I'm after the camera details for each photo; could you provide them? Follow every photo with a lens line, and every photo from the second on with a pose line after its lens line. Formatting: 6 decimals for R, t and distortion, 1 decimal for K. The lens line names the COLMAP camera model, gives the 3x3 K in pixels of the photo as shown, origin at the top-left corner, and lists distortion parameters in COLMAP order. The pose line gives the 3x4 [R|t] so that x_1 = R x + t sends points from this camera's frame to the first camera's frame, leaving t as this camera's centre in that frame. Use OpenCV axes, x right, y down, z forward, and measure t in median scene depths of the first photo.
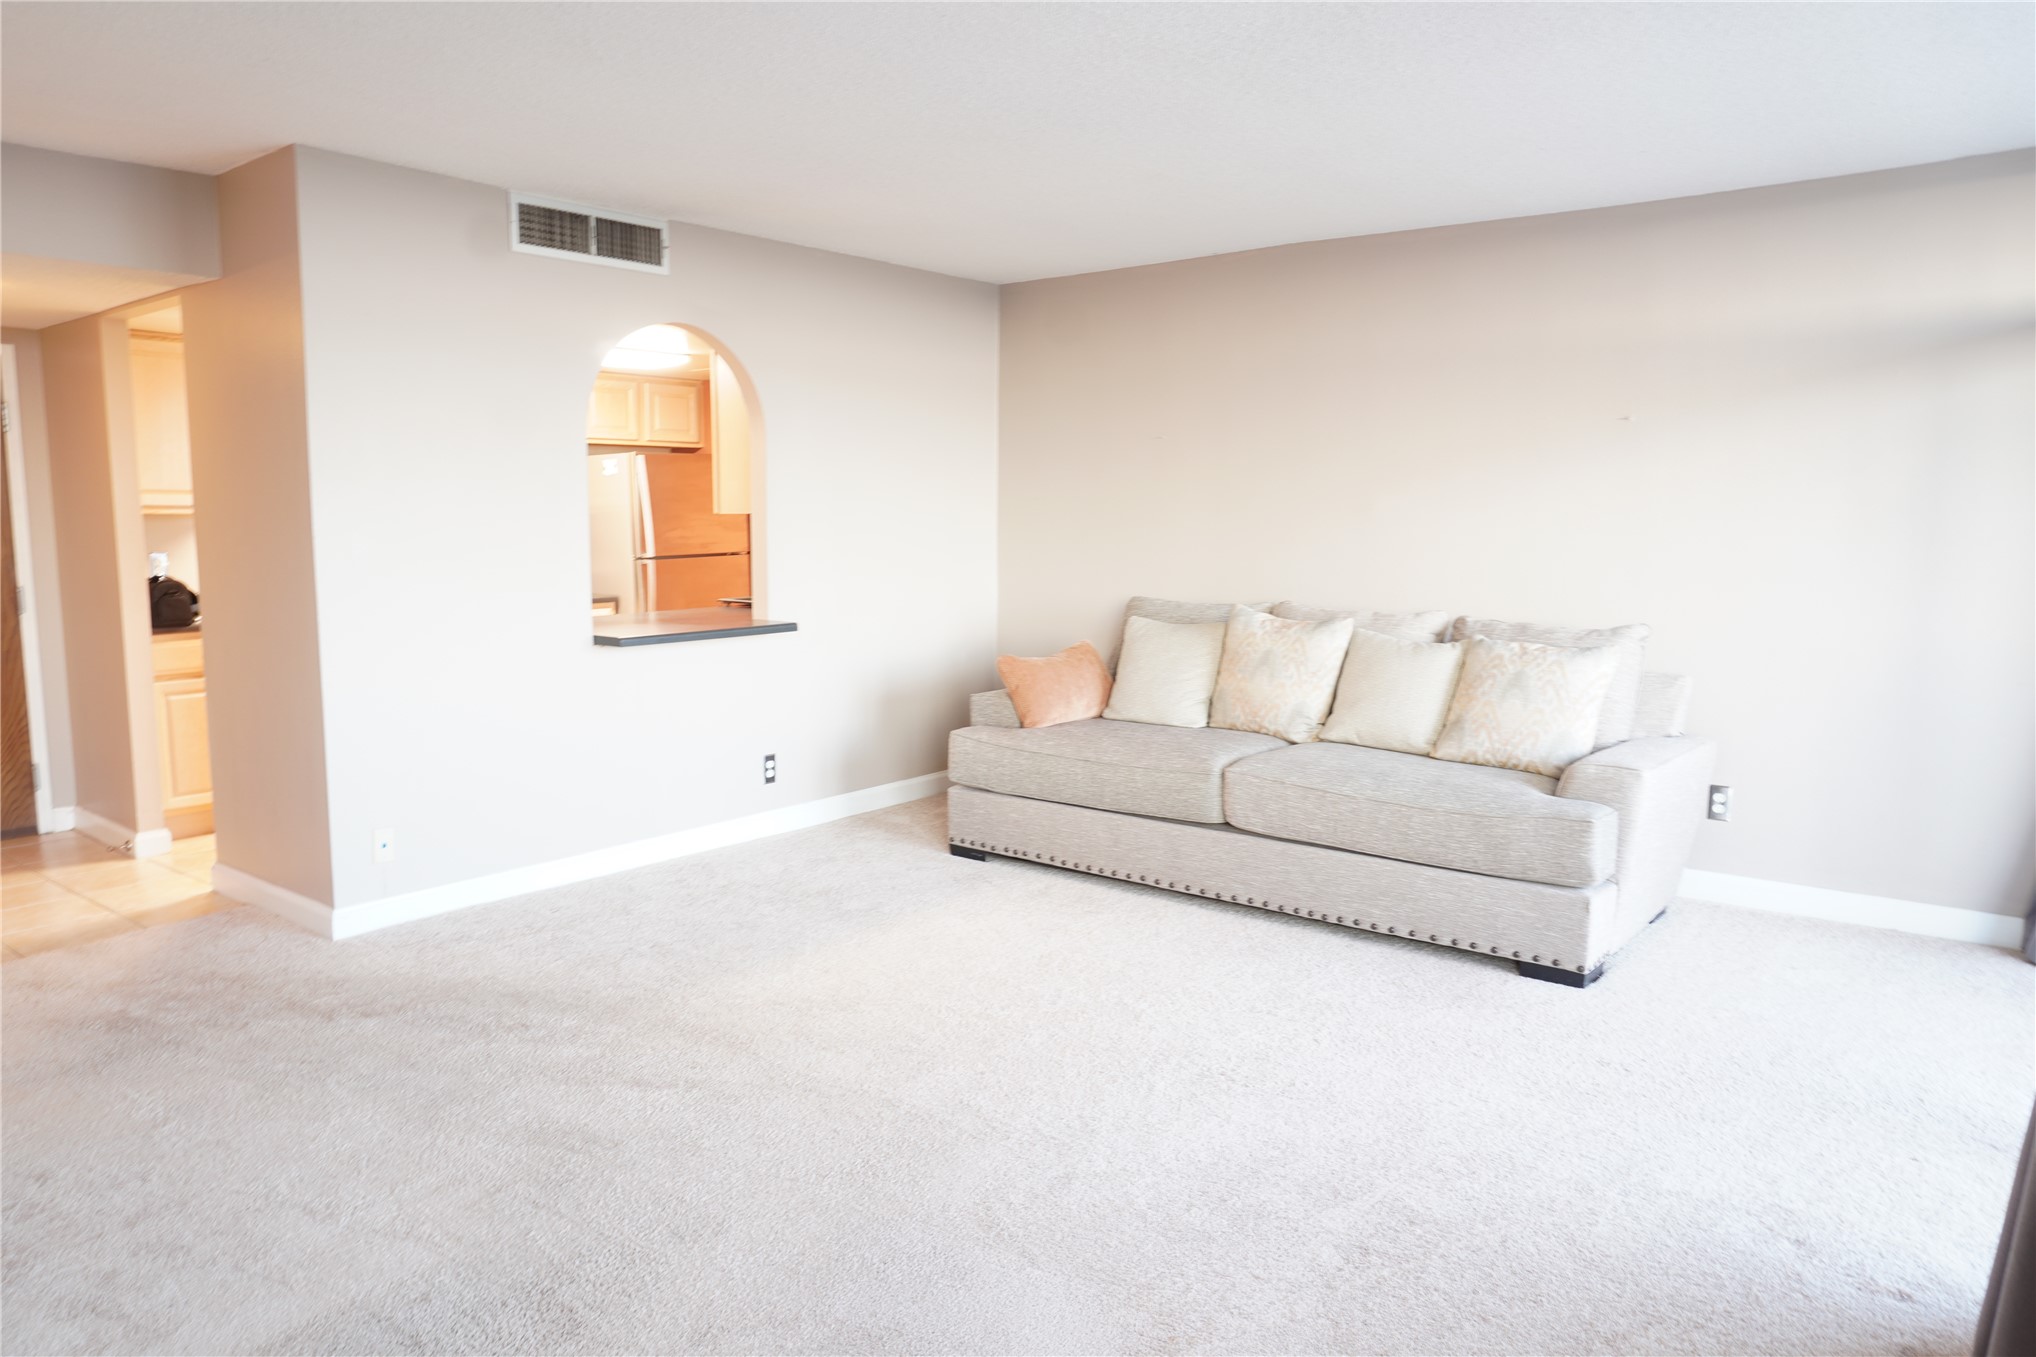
lens RADIAL K [[1365.4, 0, 1013.3], [0, 1365.4, 680.4], [0, 0, 1]] dist [-0.051377, 0.039241]
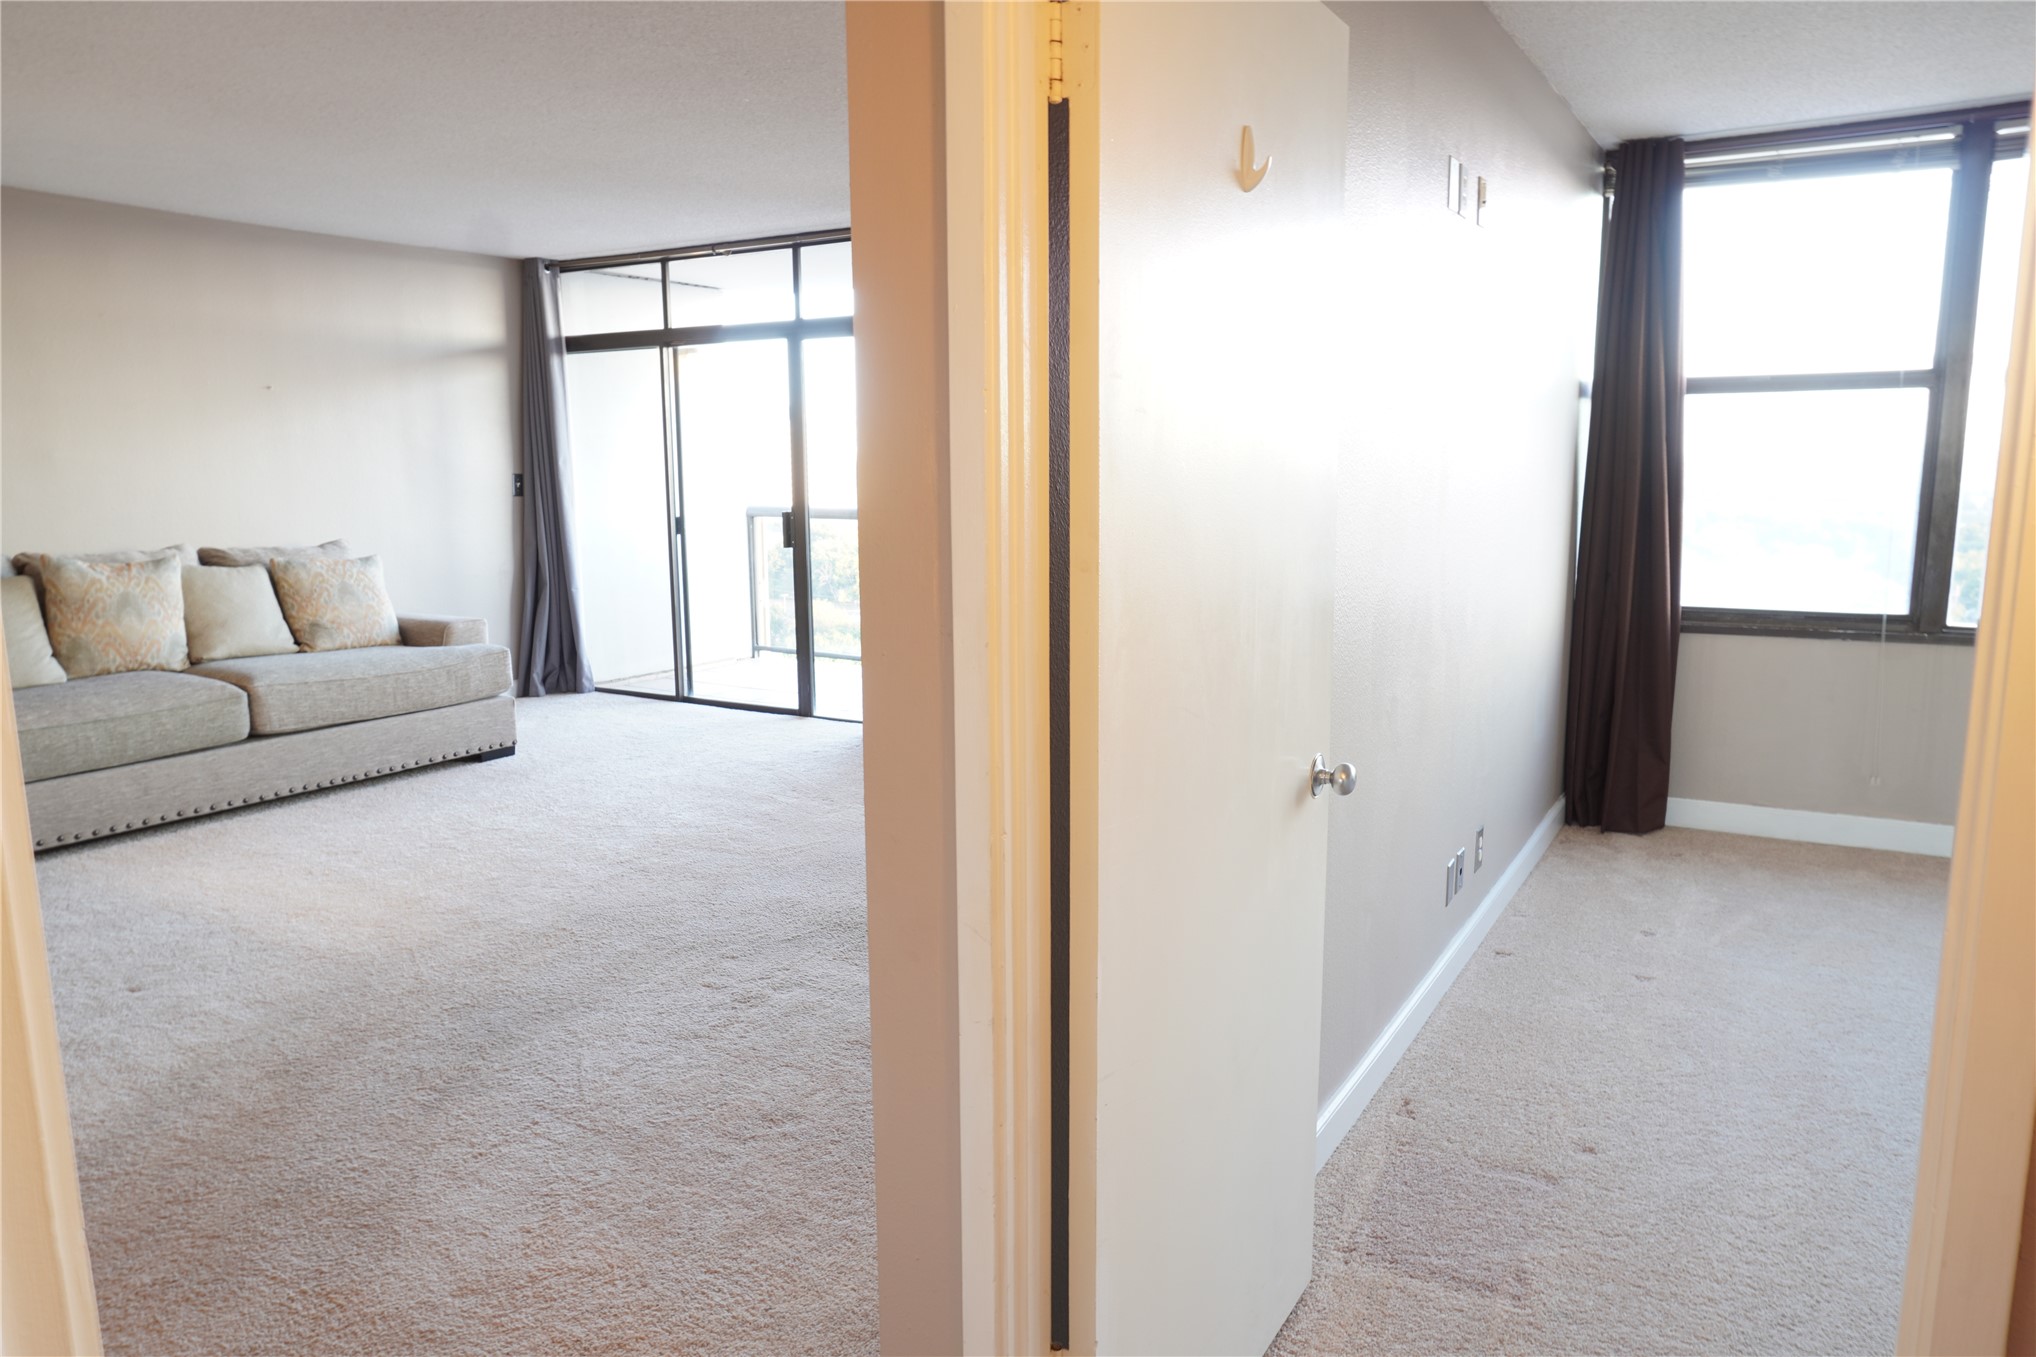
lens RADIAL K [[1365.4, 0, 1013.3], [0, 1365.4, 680.4], [0, 0, 1]] dist [-0.051377, 0.039241]
pose [[-0.153816, -0.157699, 0.975434, -0.967041], [0.126090, 0.975979, 0.177670, -0.055366], [-0.980021, 0.150321, -0.130237, 0.486774]]
